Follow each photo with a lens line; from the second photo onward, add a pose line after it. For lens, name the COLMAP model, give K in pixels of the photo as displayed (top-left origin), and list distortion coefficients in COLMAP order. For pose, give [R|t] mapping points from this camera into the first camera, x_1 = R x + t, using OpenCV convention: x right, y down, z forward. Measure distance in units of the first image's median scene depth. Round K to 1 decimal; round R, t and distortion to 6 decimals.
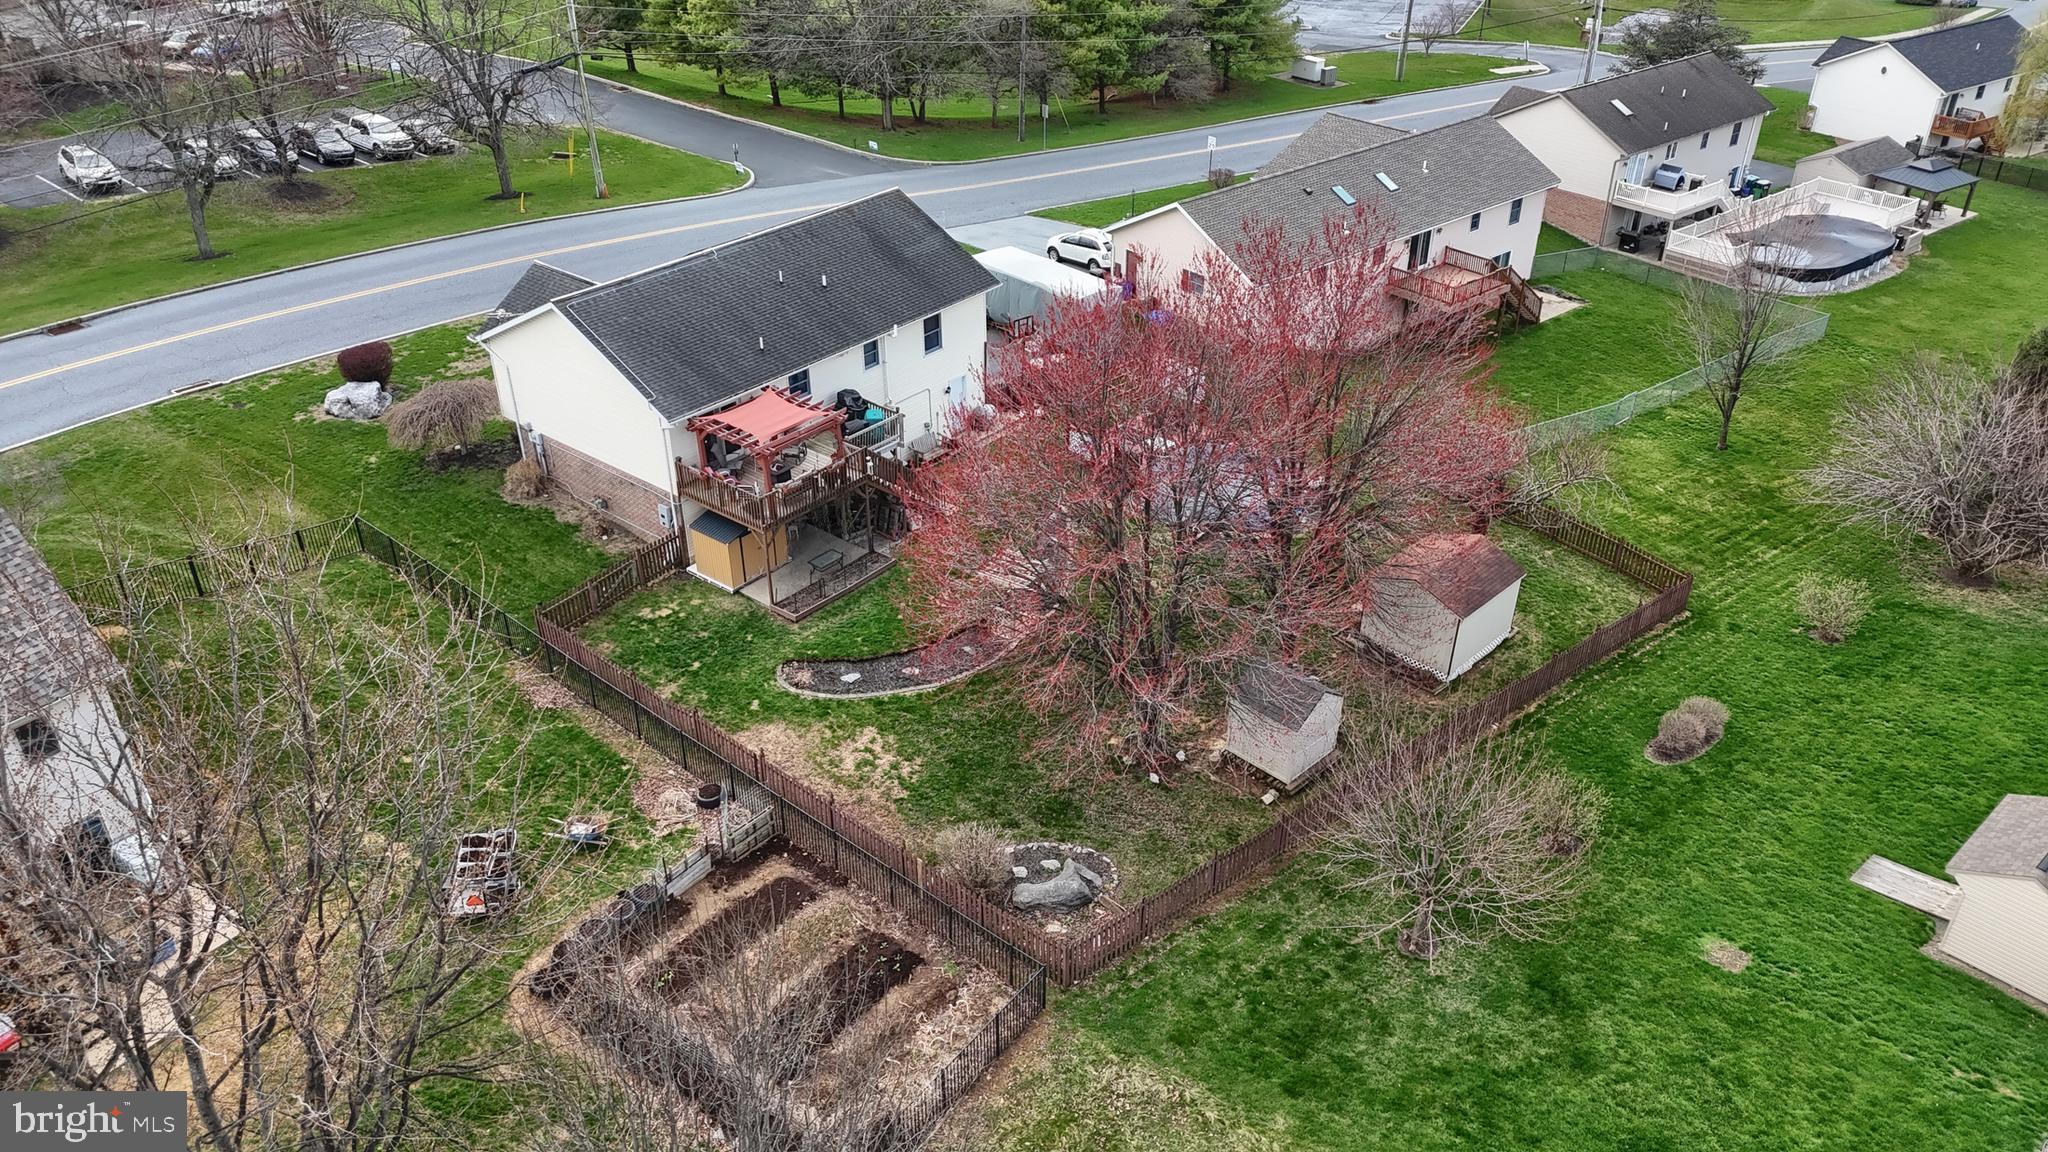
lens RADIAL K [[1562.2, 0, 1085.3], [0, 1562.2, 577.5], [0, 0, 1]] dist [0.079429, -0.069781]
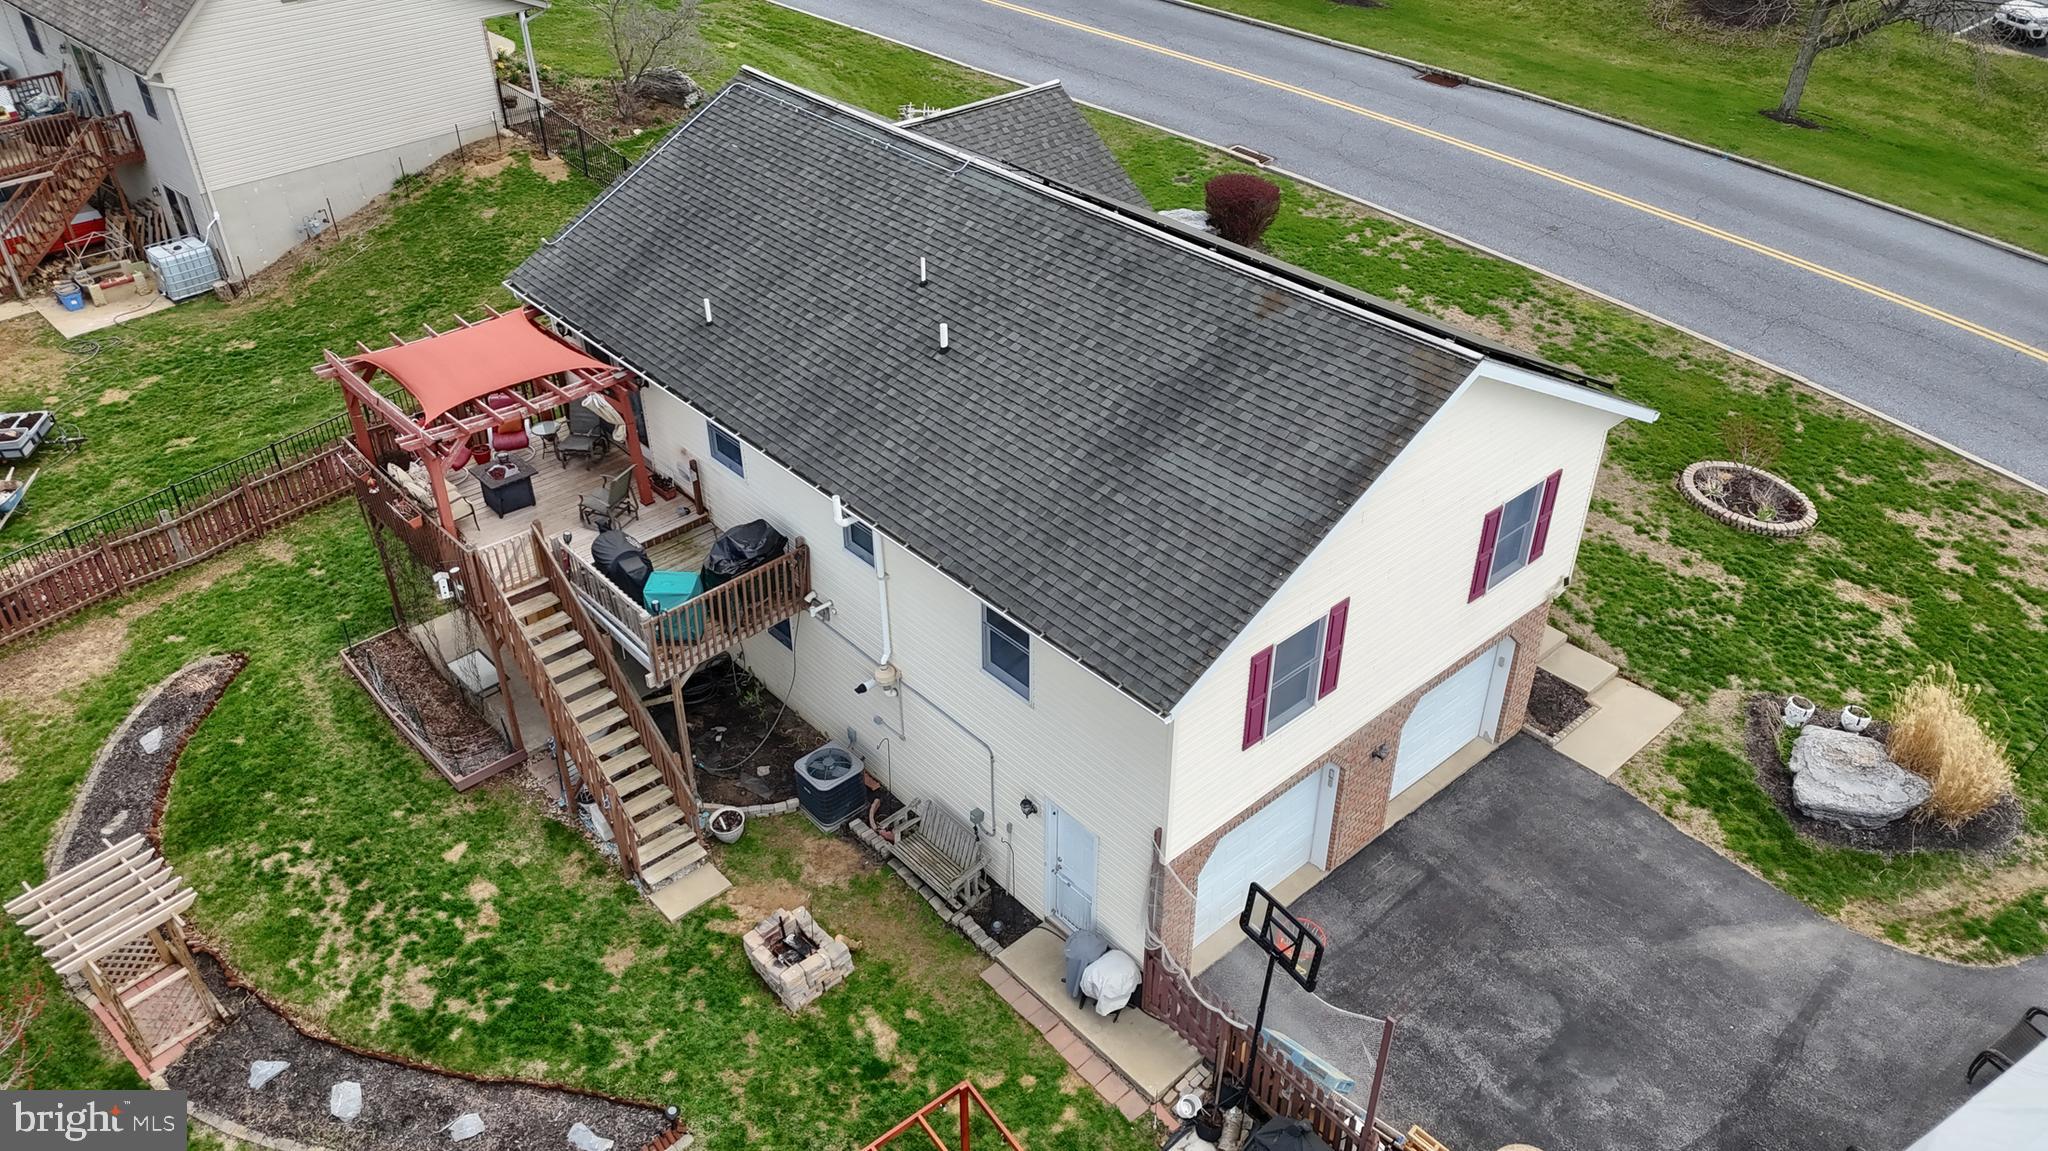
lens RADIAL K [[1522.3, 0, 1020.3], [0, 1522.3, 551.7], [0, 0, 1]] dist [0.036418, -0.007410]
pose [[-0.155706, 0.552933, -0.818548, 0.179058], [-0.507870, 0.665930, 0.546448, -0.366537], [0.847245, 0.500801, 0.177129, 0.949757]]
